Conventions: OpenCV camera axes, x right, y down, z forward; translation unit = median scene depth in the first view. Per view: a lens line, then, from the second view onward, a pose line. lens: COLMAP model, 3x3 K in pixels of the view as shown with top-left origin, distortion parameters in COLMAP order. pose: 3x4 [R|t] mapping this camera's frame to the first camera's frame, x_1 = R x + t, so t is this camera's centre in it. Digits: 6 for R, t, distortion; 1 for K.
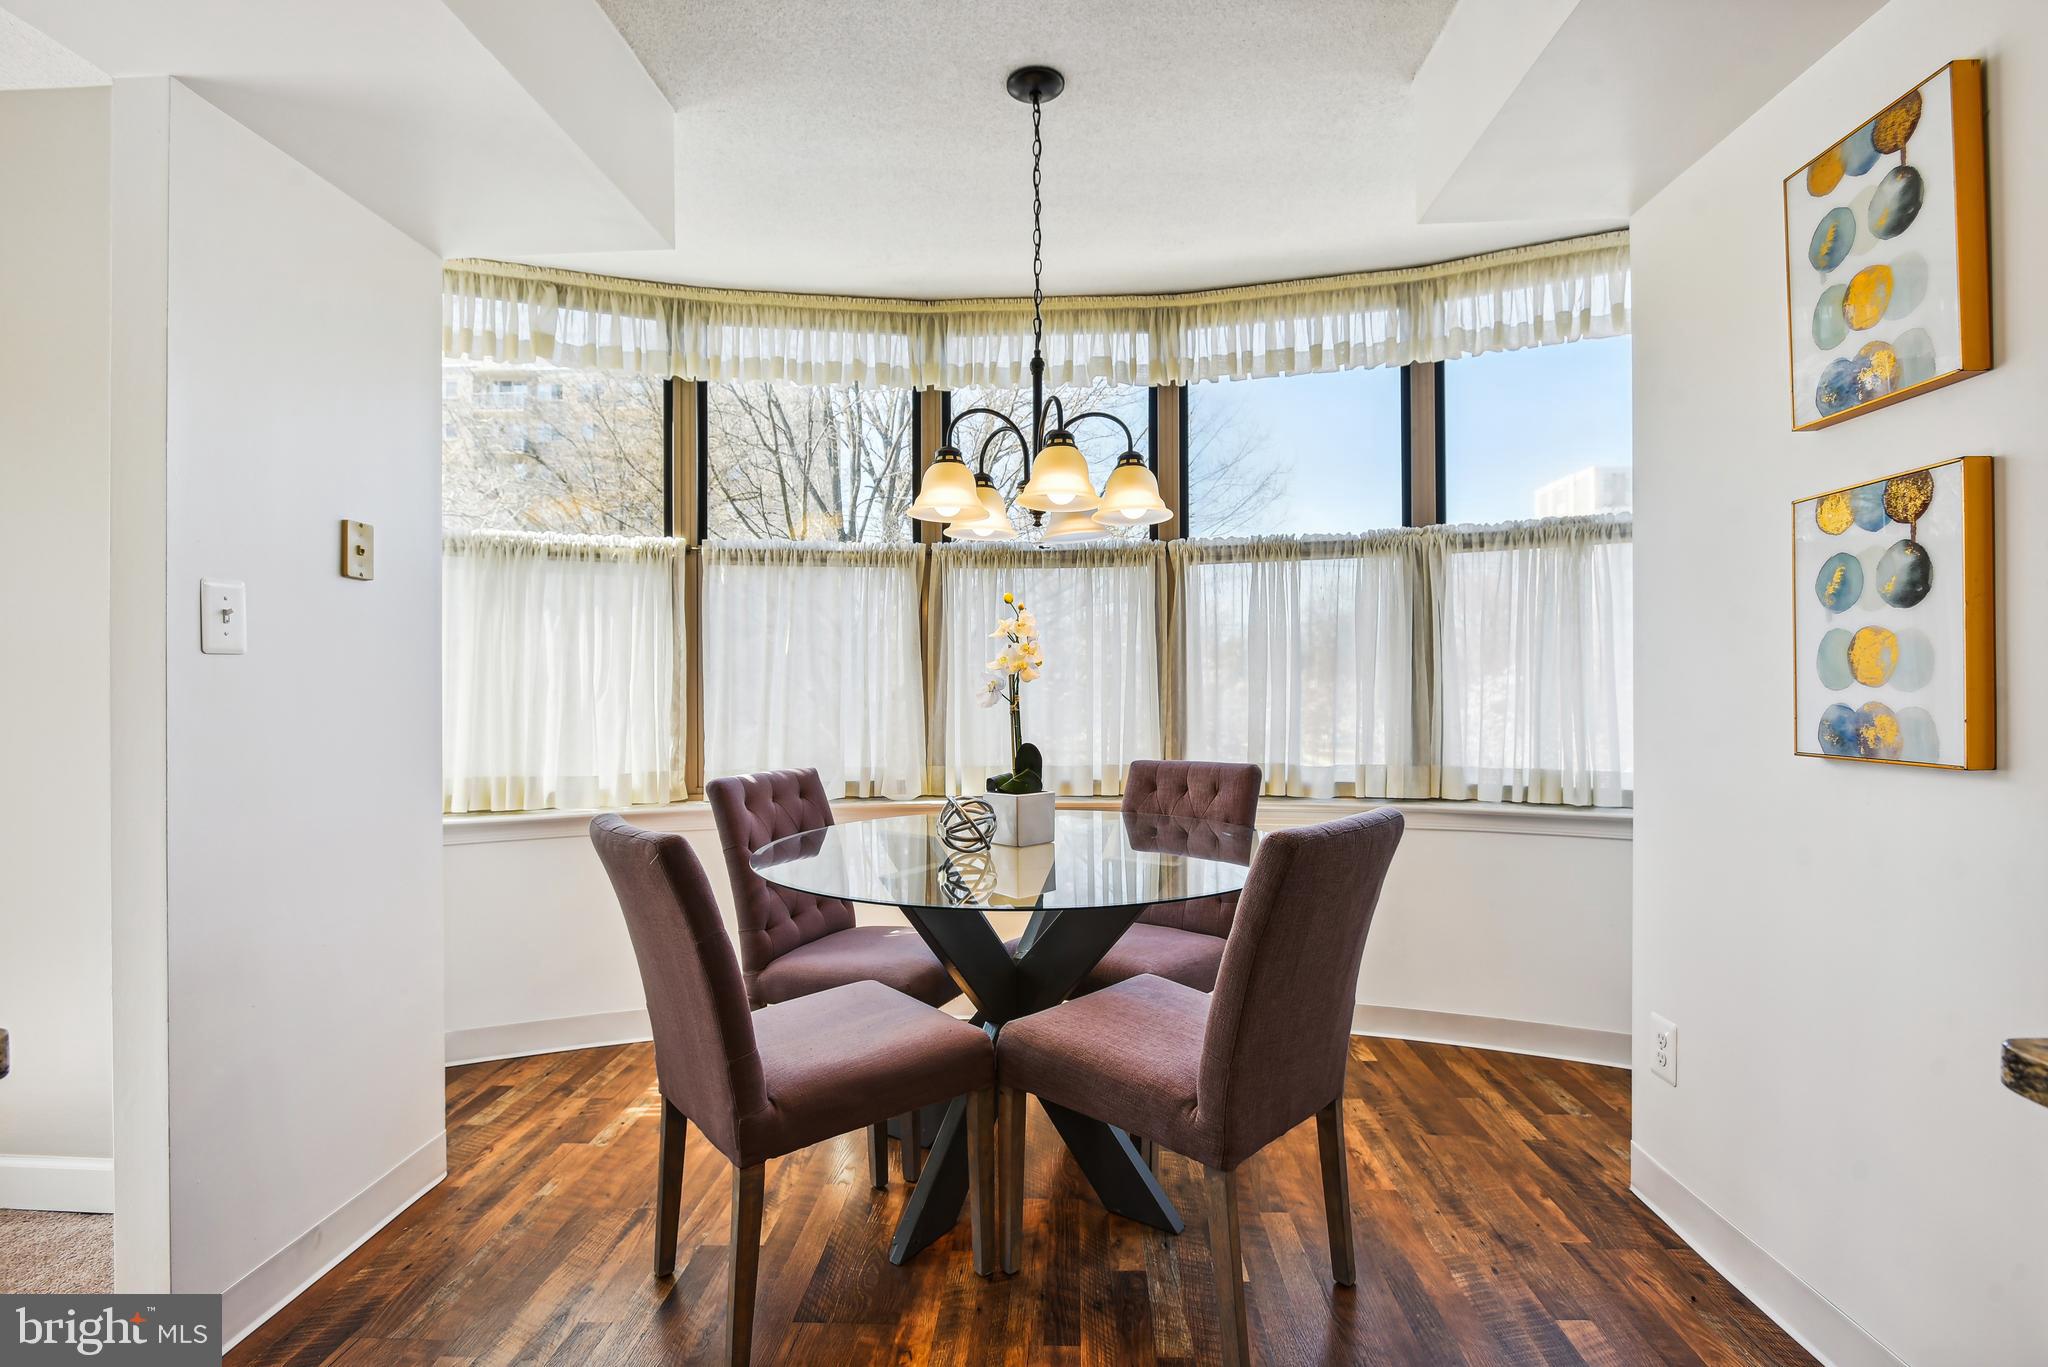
lens RADIAL K [[958.5, 0, 1019.3], [0, 958.5, 691.1], [0, 0, 1]] dist [-0.016613, -0.000661]
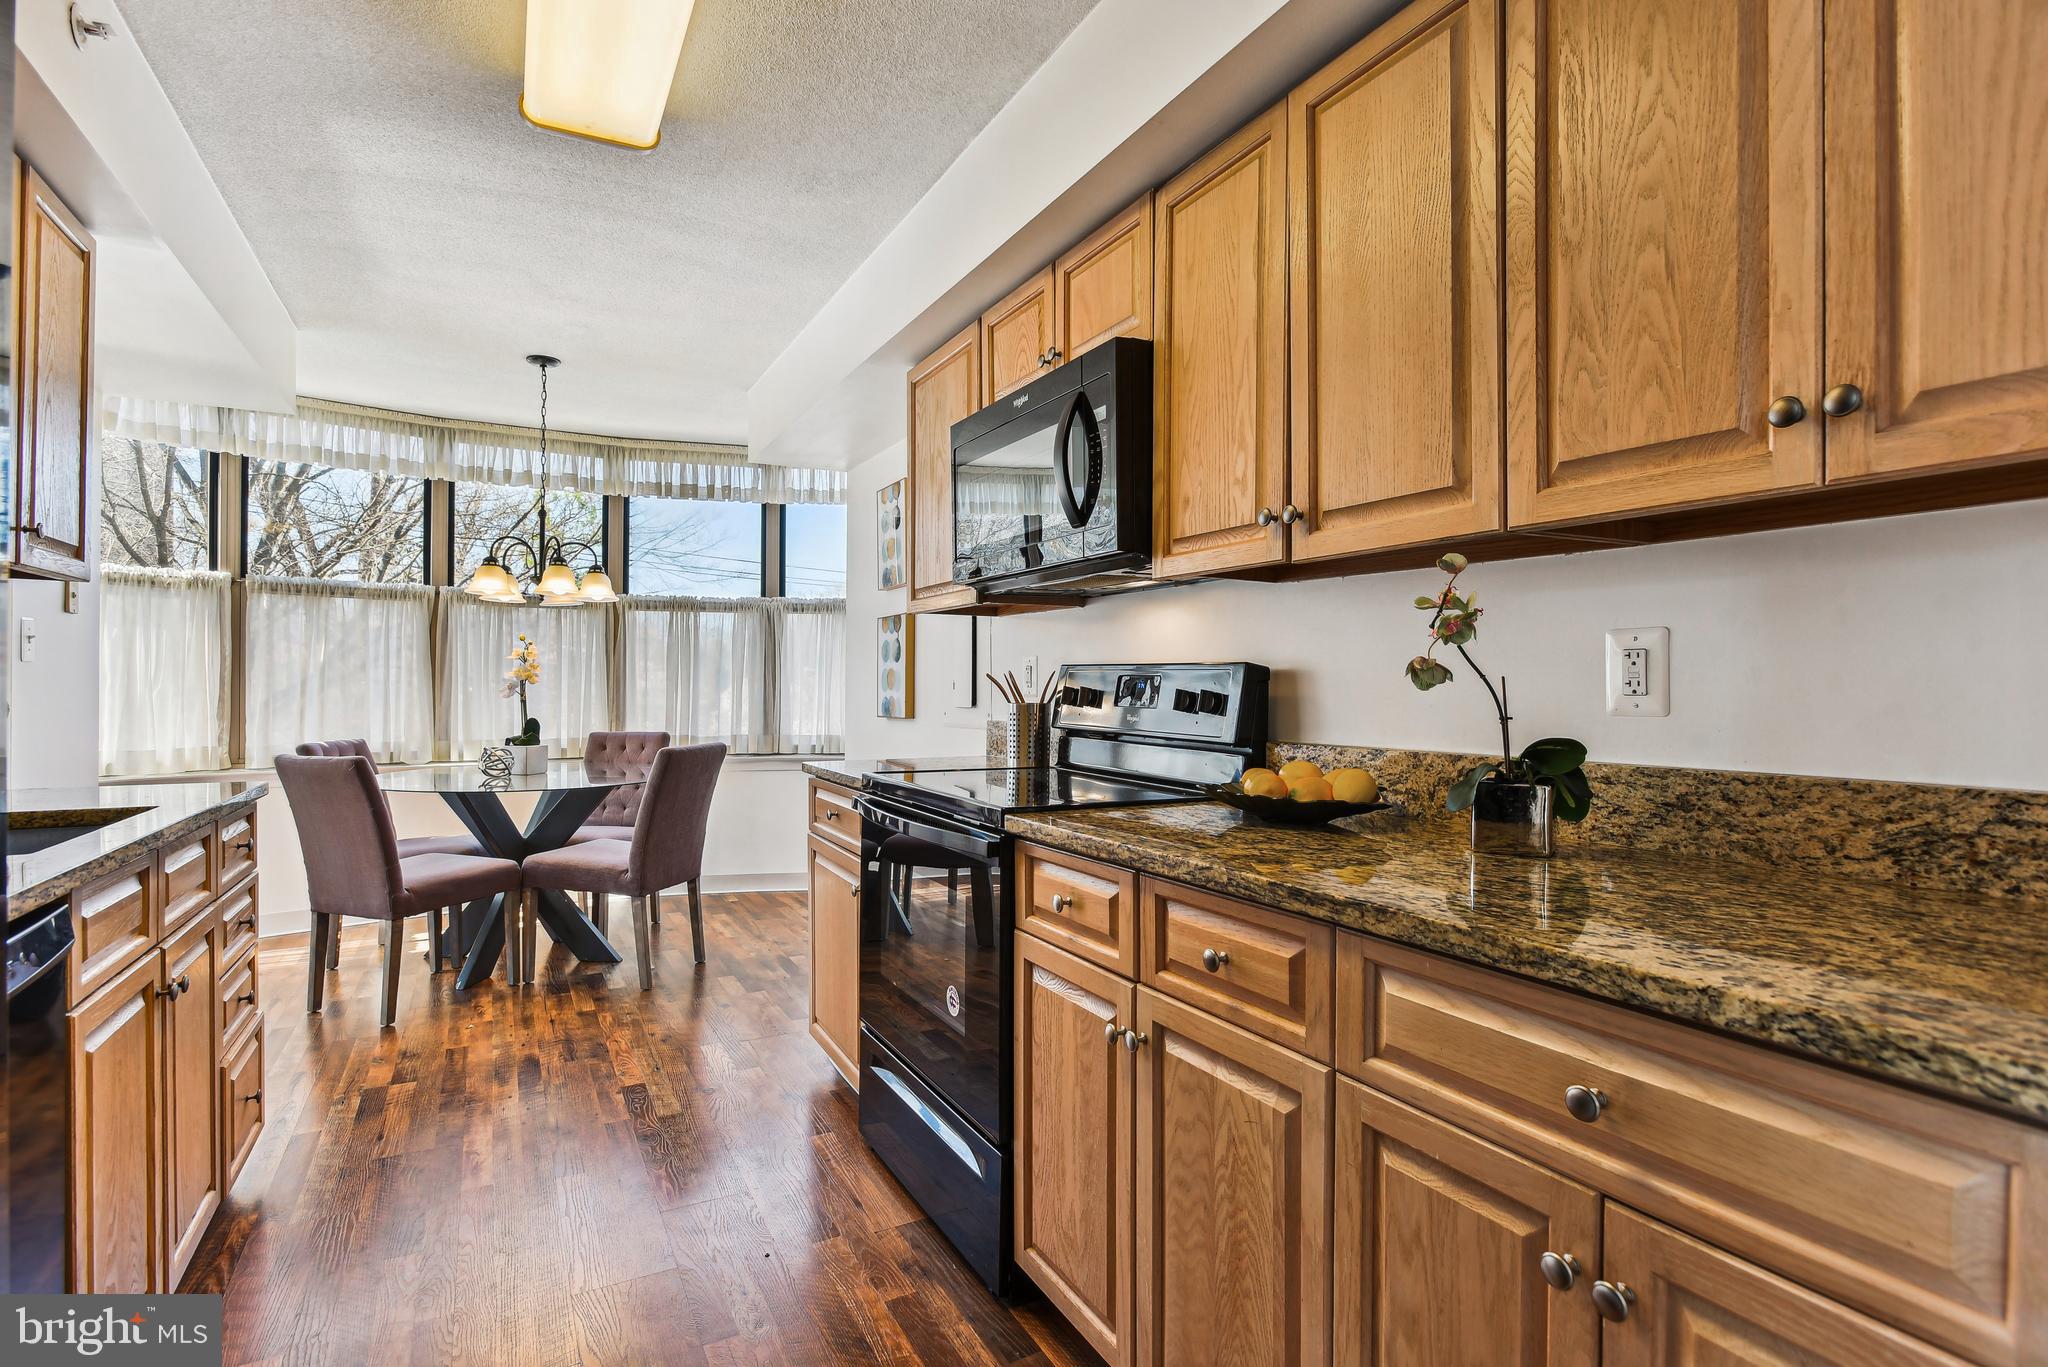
lens RADIAL K [[958.5, 0, 1019.3], [0, 958.5, 691.1], [0, 0, 1]] dist [-0.016613, -0.000661]
pose [[0.847525, 0.009962, 0.530662, -0.117556], [-0.007522, 0.999949, -0.006758, 0.006417], [-0.530703, 0.001736, 0.847556, -0.712821]]
